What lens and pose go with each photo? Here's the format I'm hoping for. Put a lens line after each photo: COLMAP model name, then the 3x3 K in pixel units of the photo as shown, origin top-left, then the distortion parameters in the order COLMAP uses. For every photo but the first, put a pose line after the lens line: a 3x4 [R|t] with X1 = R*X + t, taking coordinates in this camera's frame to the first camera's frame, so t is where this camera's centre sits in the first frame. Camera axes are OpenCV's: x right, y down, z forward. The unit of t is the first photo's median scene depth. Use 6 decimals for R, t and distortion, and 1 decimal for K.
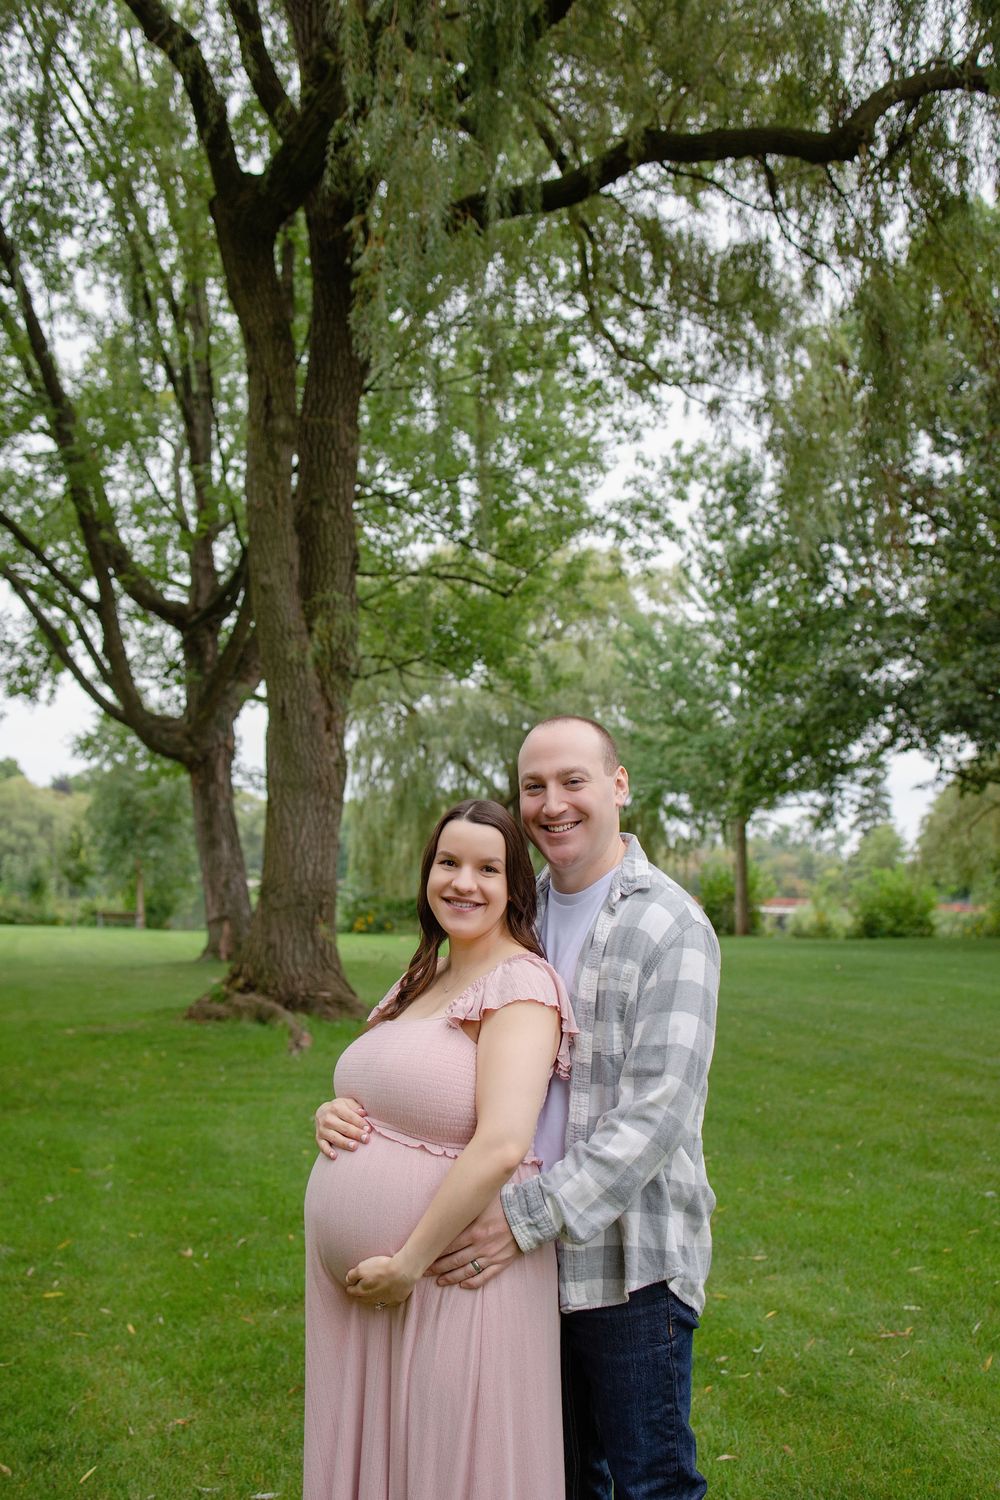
lens RADIAL K [[1555.0, 0, 500.0], [0, 1555.0, 750.0], [0, 0, 1]] dist [0.004644, -0.009377]
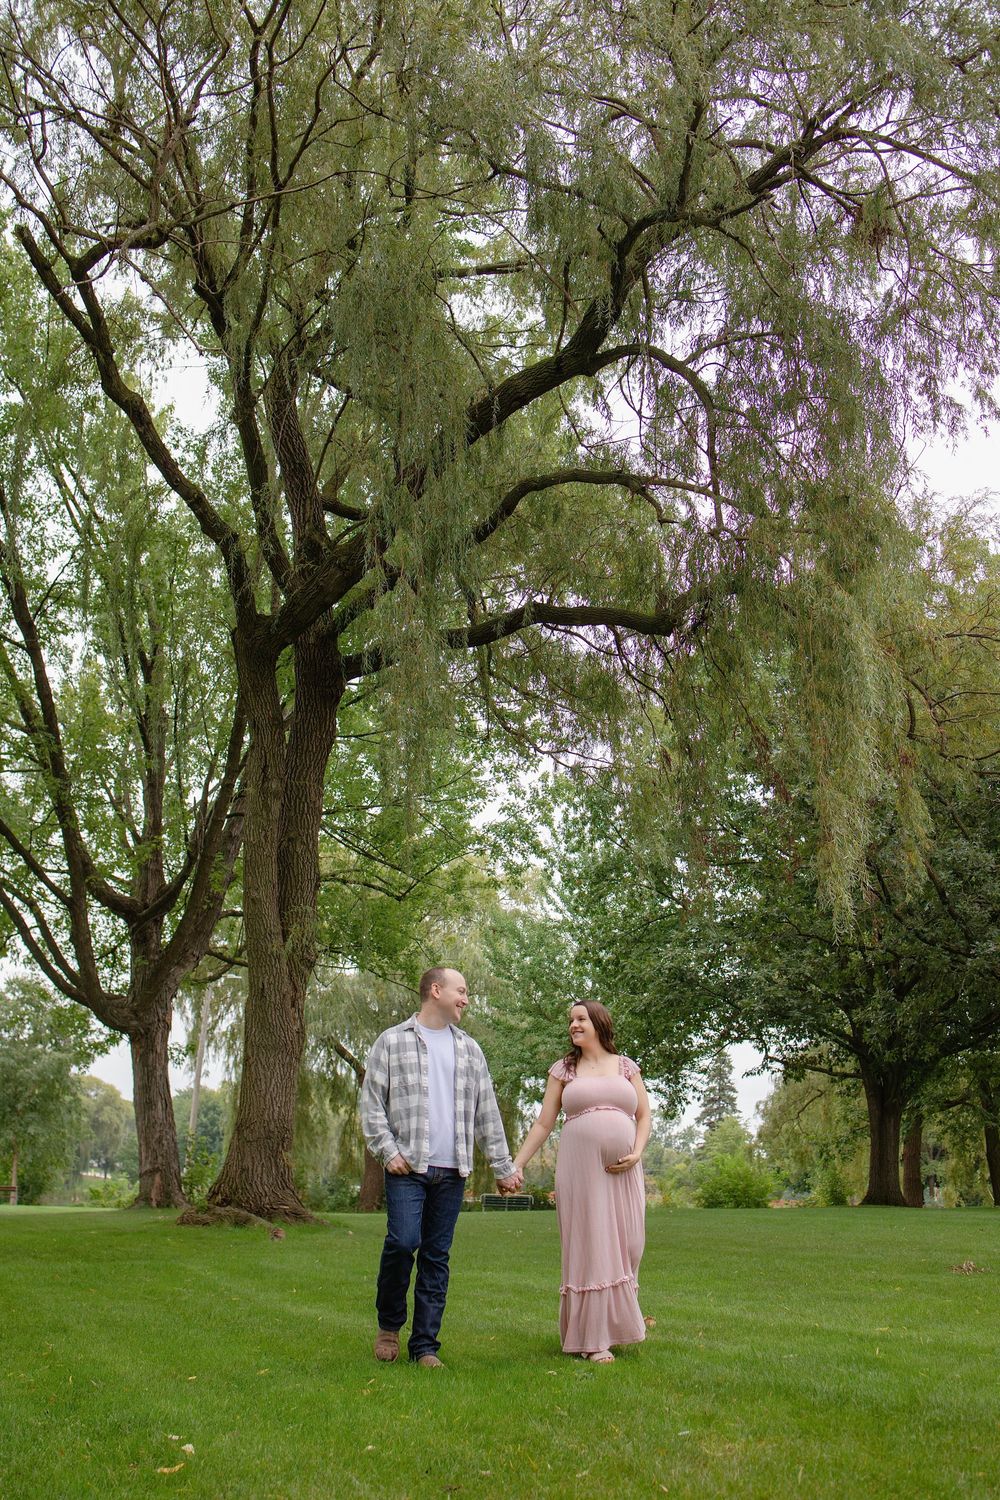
lens RADIAL K [[1555.0, 0, 500.0], [0, 1555.0, 750.0], [0, 0, 1]] dist [0.004644, -0.009377]
pose [[0.995252, 0.035977, 0.090441, -0.022749], [-0.018743, 0.982629, -0.184630, 0.005290], [-0.095512, 0.182058, 0.978638, -0.141604]]
